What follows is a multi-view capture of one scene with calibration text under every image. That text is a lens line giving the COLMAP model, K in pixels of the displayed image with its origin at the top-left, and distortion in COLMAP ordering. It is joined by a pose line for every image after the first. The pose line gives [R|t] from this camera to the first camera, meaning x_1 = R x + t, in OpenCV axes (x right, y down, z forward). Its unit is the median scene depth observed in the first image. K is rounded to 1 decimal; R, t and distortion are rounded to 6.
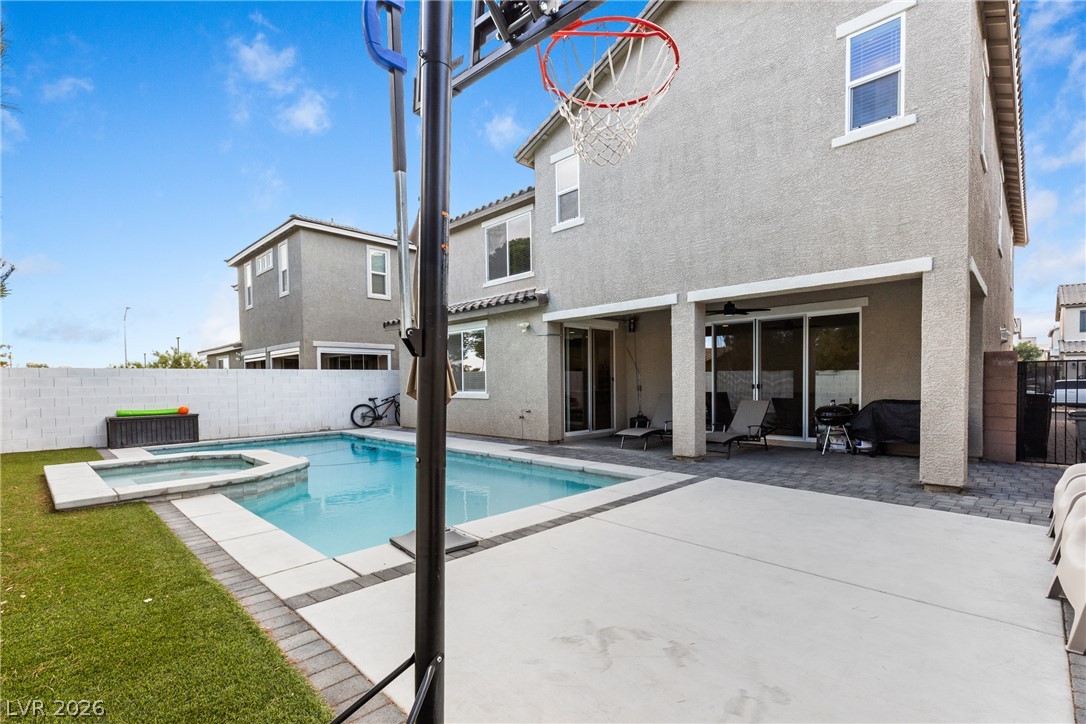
lens RADIAL K [[499.4, 0, 545.1], [0, 499.4, 393.6], [0, 0, 1]] dist [0.003342, -0.003369]
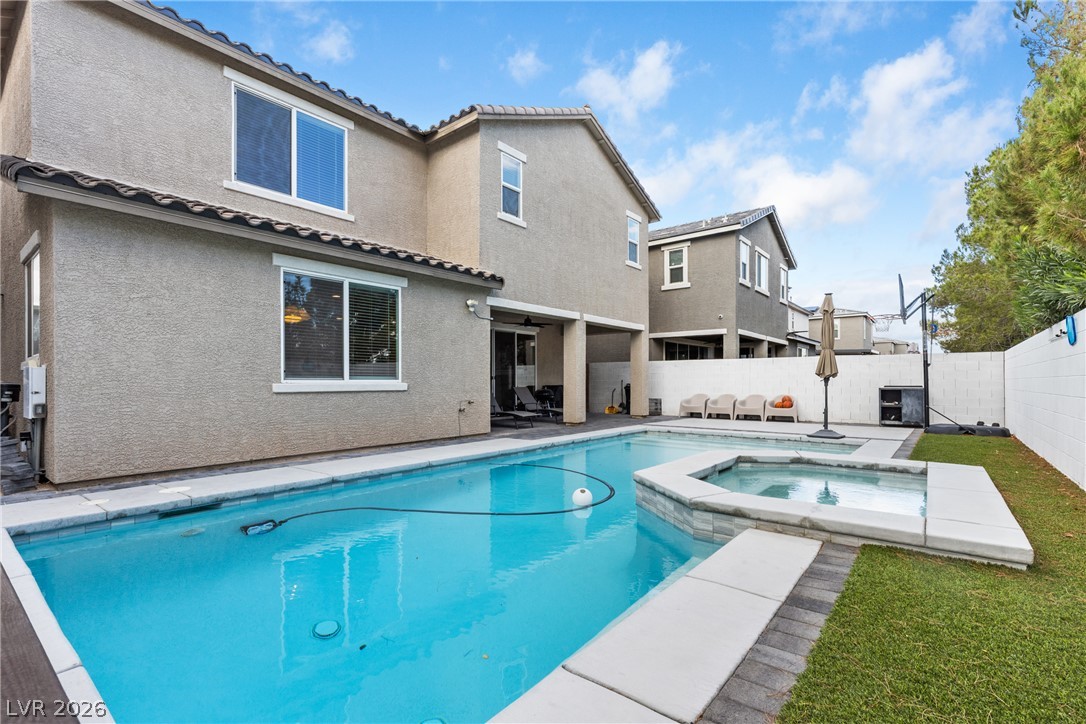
lens RADIAL K [[492.8, 0, 546.6], [0, 492.8, 380.7], [0, 0, 1]] dist [0.001602, -0.000108]
pose [[-0.099830, 0.011856, 0.994934, -0.965565], [0.024535, 0.999654, -0.009451, 0.010289], [-0.994702, 0.023467, -0.100086, 1.020359]]
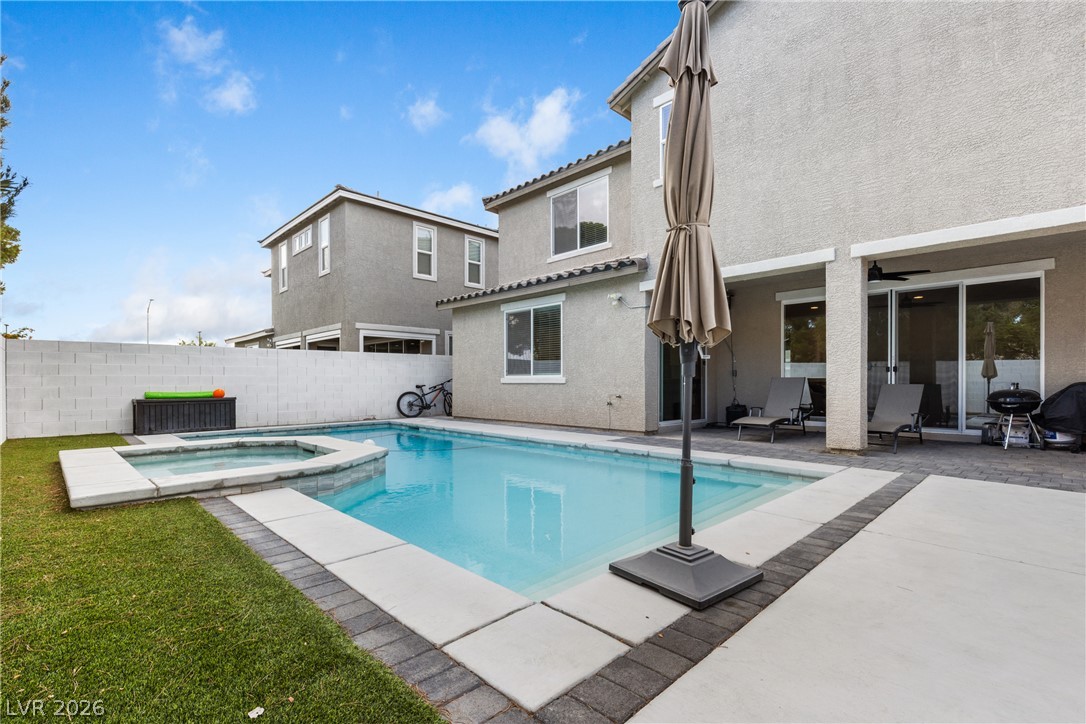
lens RADIAL K [[492.8, 0, 546.6], [0, 492.8, 380.7], [0, 0, 1]] dist [0.001602, -0.000108]
pose [[0.999845, 0.009358, -0.014887, -0.156089], [-0.009733, 0.999631, -0.025346, 0.033374], [0.014644, 0.025487, 0.999568, 0.160617]]
